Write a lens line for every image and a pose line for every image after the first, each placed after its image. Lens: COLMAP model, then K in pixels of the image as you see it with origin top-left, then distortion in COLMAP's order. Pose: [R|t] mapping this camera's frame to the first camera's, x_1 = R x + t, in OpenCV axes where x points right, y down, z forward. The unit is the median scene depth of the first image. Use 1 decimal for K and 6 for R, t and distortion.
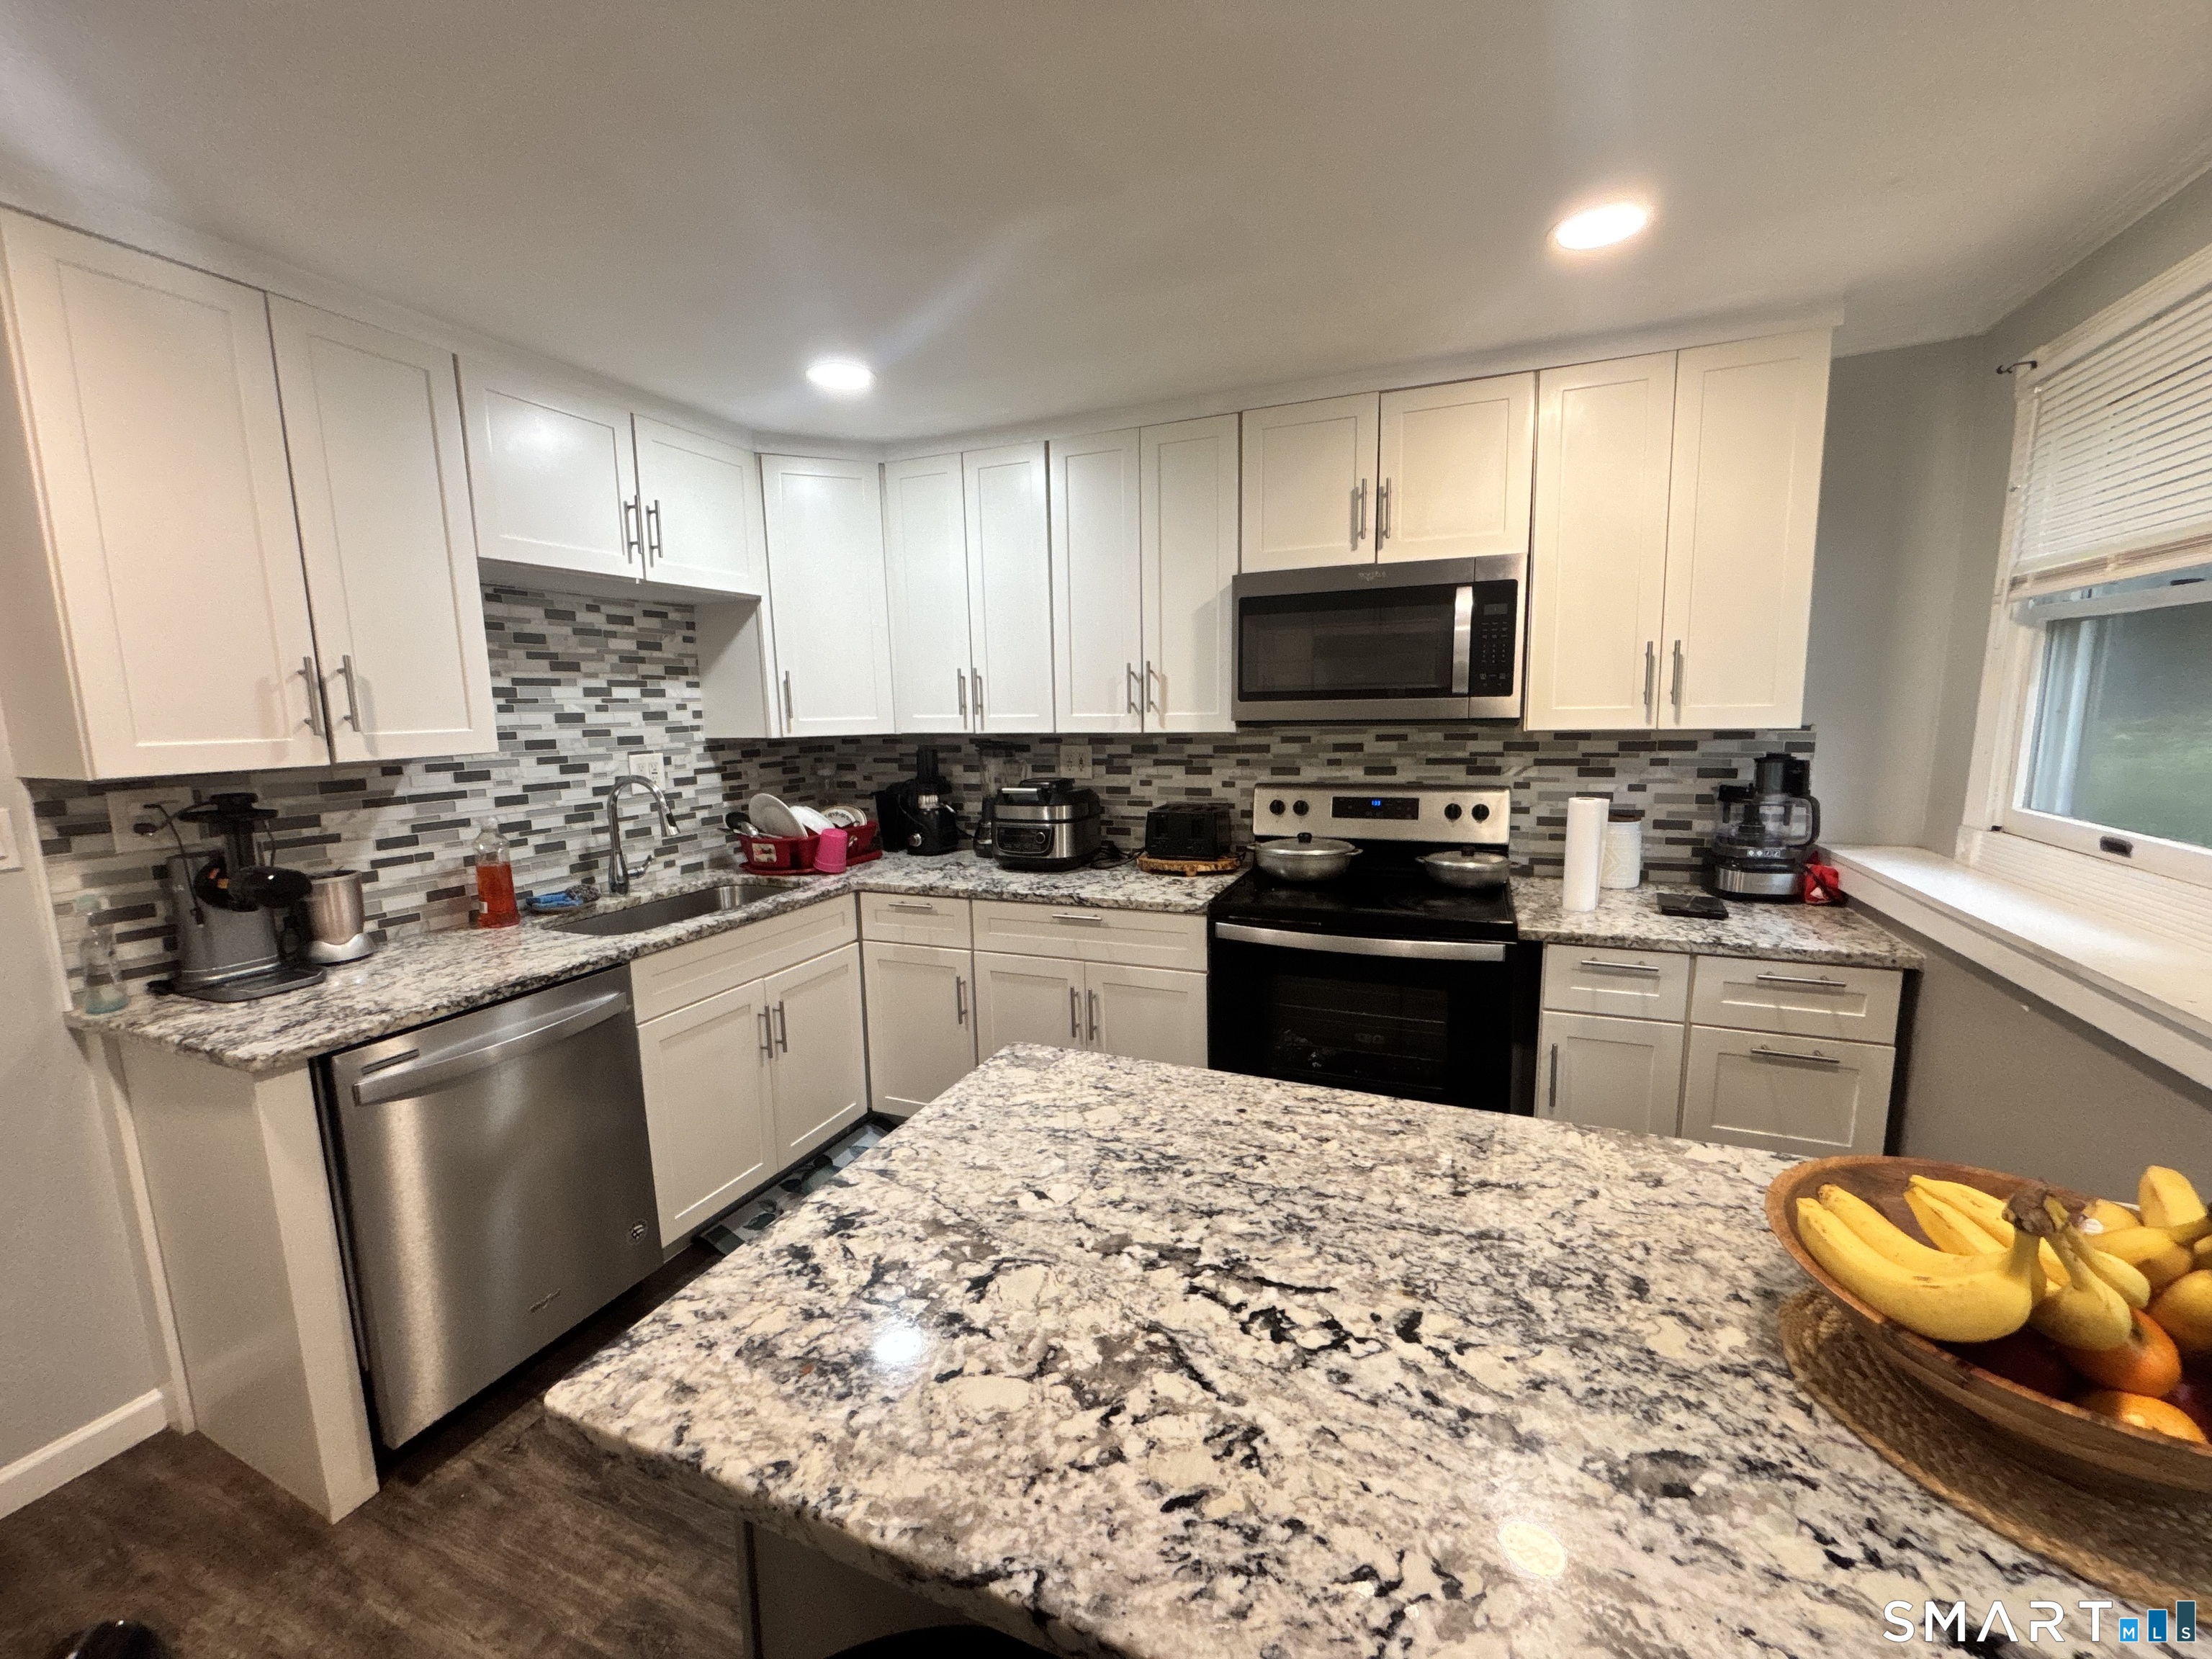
lens RADIAL K [[887.9, 0, 1108.6], [0, 887.9, 833.0], [0, 0, 1]] dist [0.007821, -0.003545]
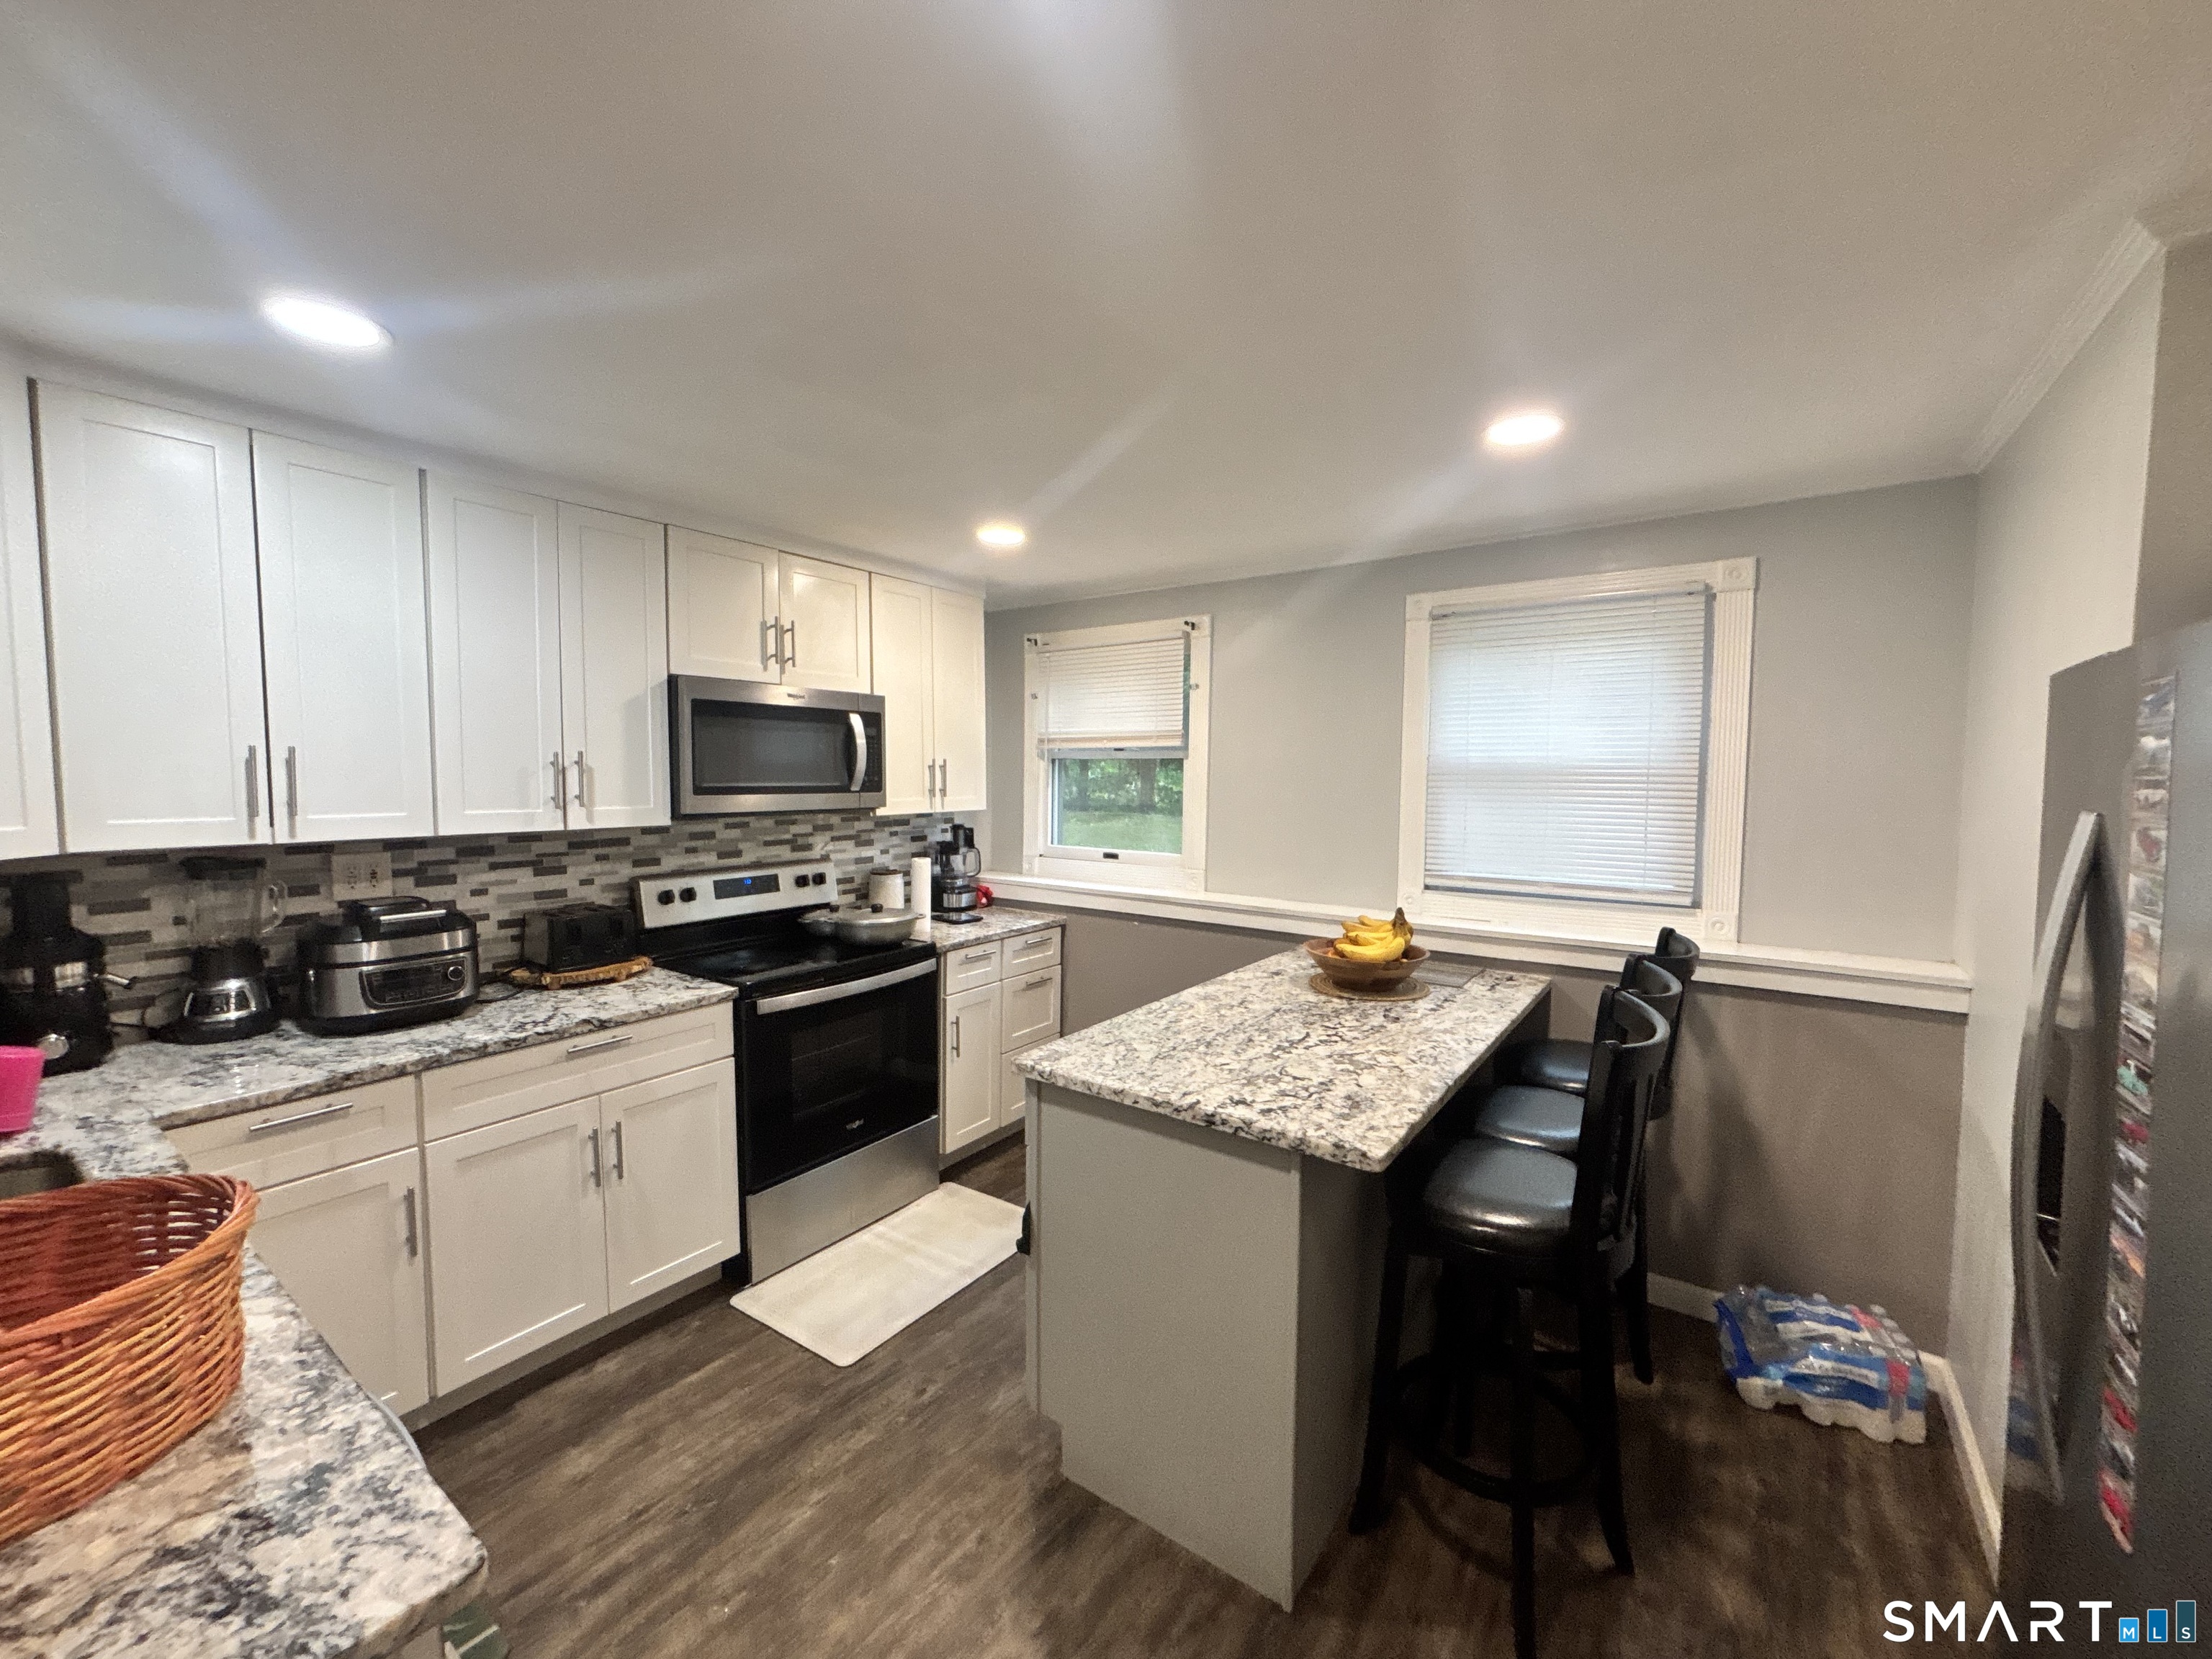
lens RADIAL K [[887.9, 0, 1100.9], [0, 887.9, 823.4], [0, 0, 1]] dist [0.007821, -0.003545]
pose [[0.231874, -0.036001, 0.972079, -0.959508], [0.137972, 0.990429, 0.003770, -0.067094], [-0.962911, 0.133246, 0.234622, 0.373177]]
